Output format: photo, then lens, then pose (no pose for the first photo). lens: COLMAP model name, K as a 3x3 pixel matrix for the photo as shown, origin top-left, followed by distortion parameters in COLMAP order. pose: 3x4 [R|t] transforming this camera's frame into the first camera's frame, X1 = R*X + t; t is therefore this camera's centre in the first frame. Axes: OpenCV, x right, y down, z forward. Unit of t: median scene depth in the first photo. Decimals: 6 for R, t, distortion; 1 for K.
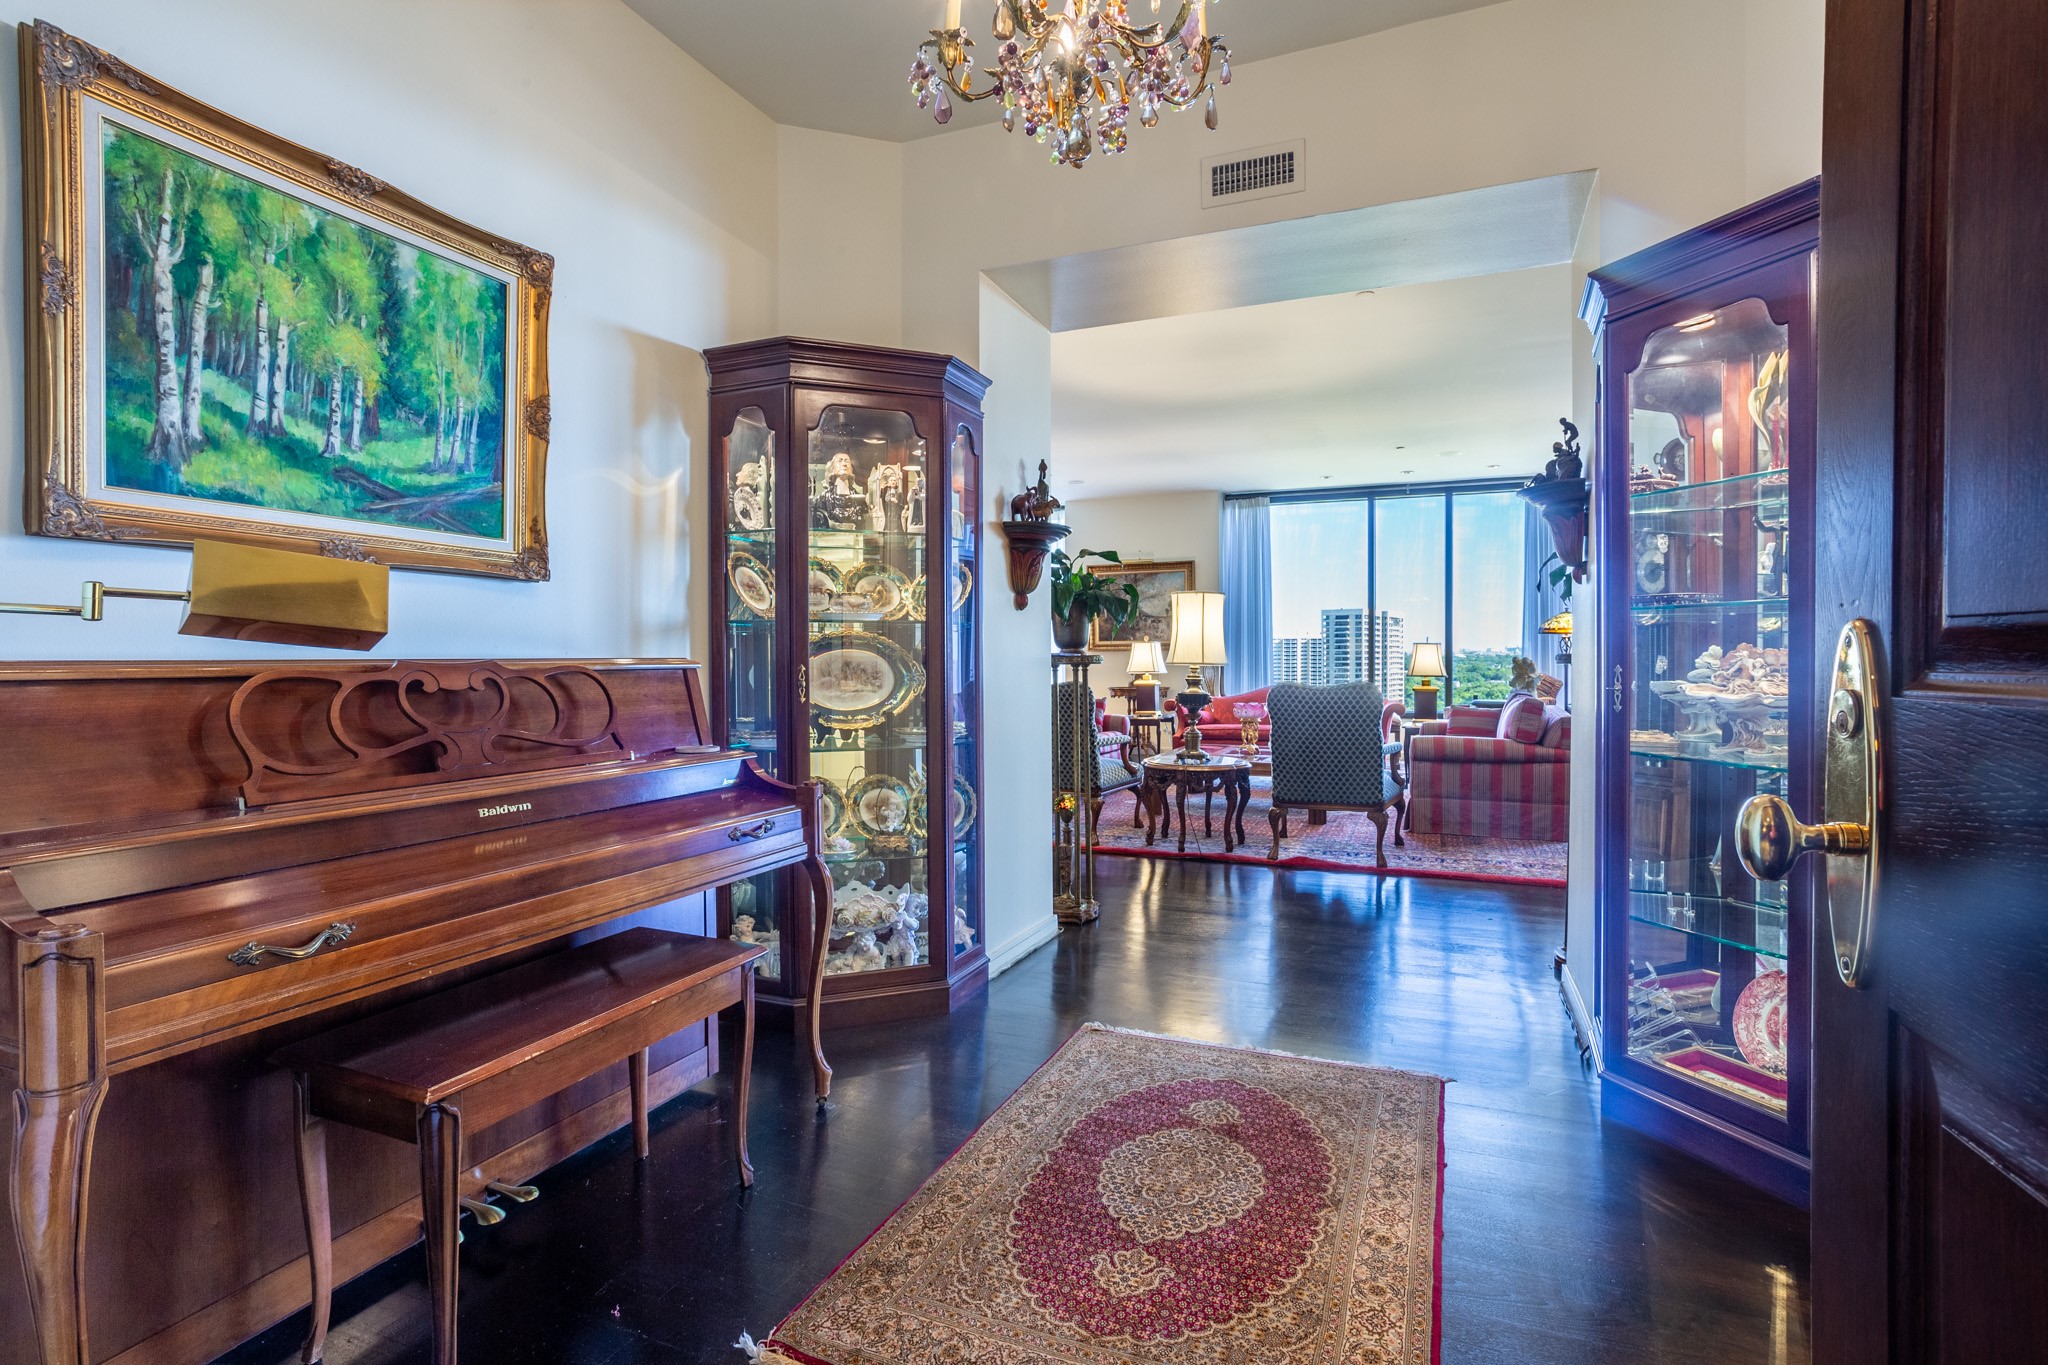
lens RADIAL K [[1001.6, 0, 1024.9], [0, 1001.6, 680.6], [0, 0, 1]] dist [-0.047299, 0.028657]
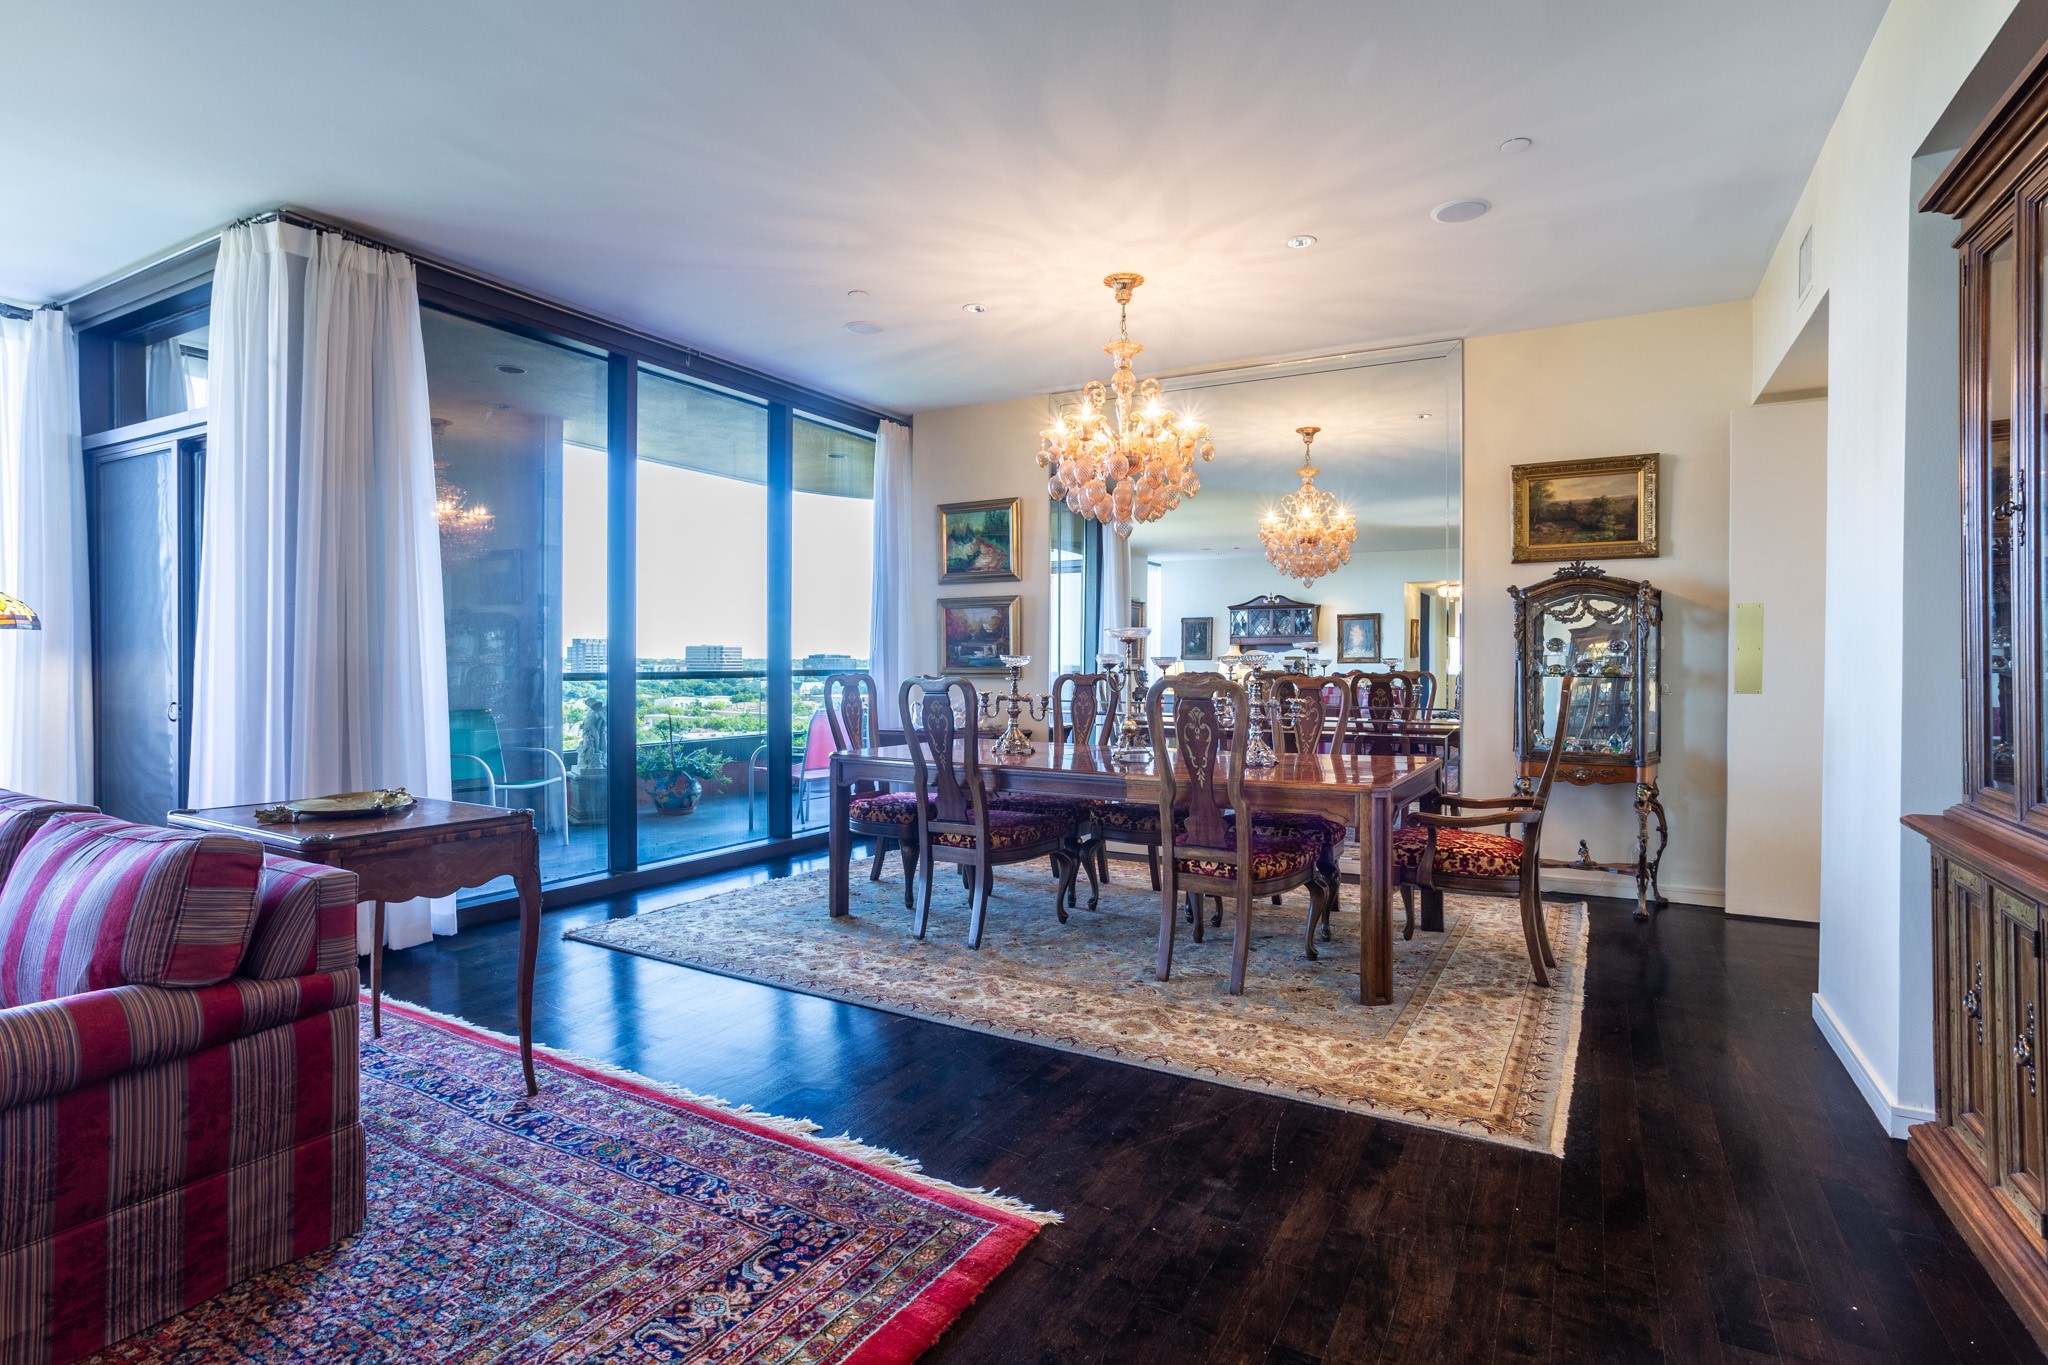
lens RADIAL K [[1001.6, 0, 1031.7], [0, 1001.6, 674.4], [0, 0, 1]] dist [-0.047299, 0.028657]
pose [[0.113462, -0.012865, 0.993459, 0.146550], [0.021613, 0.999711, 0.010478, -0.018551], [-0.993307, 0.020283, 0.113708, 0.440949]]
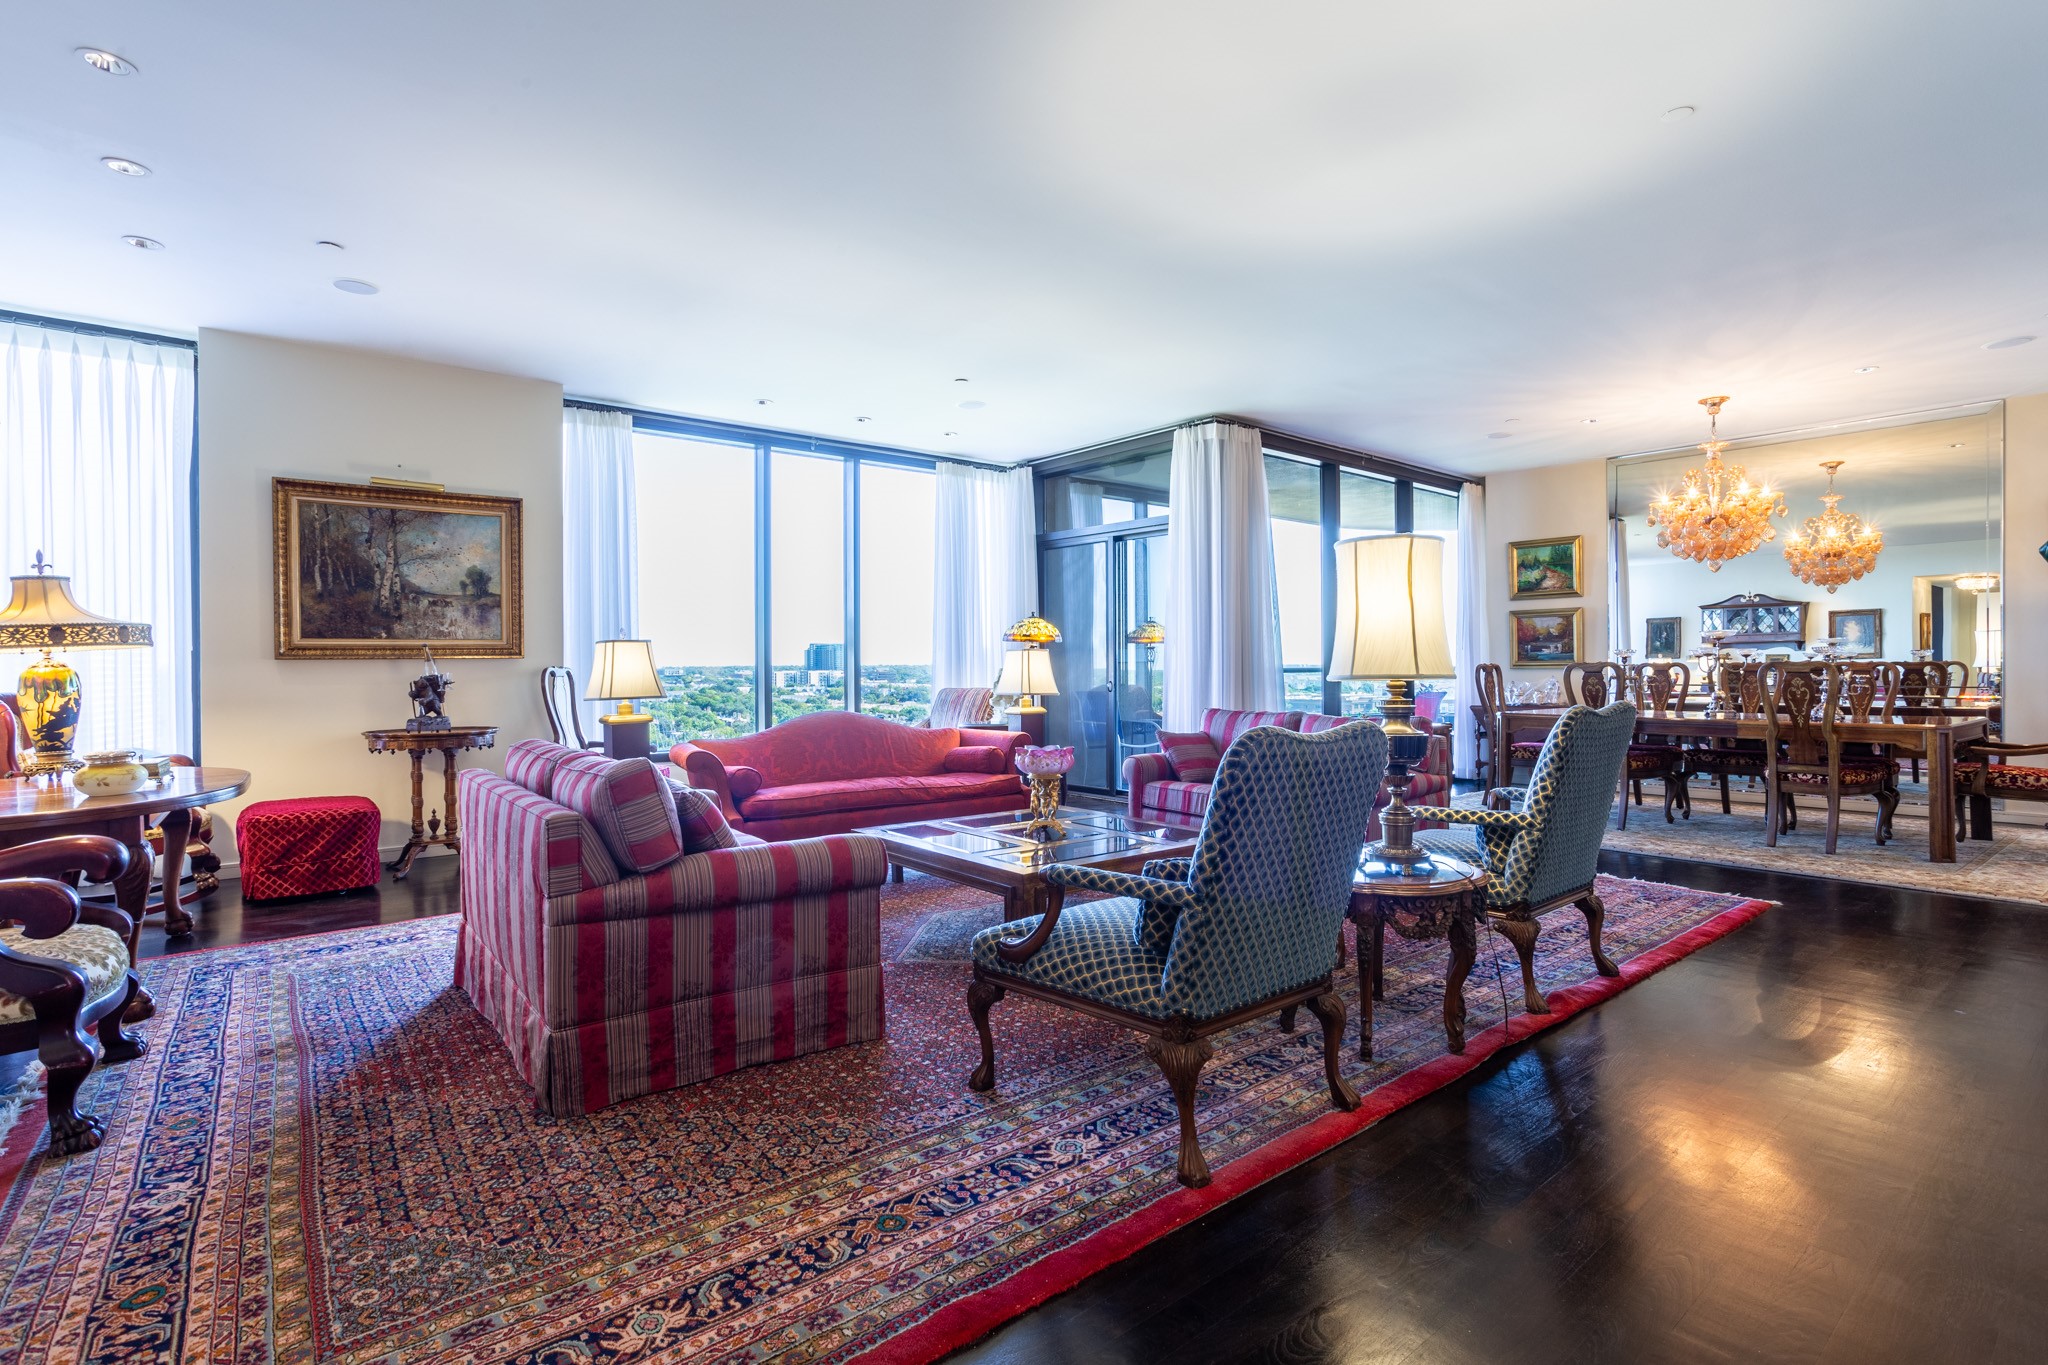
lens RADIAL K [[1001.6, 0, 1022.3], [0, 1001.6, 674.9], [0, 0, 1]] dist [-0.047299, 0.028657]
pose [[0.458617, -0.008589, 0.888592, -0.223764], [0.027859, 0.999601, -0.004717, -0.013047], [-0.888197, 0.026919, 0.458673, 0.566855]]
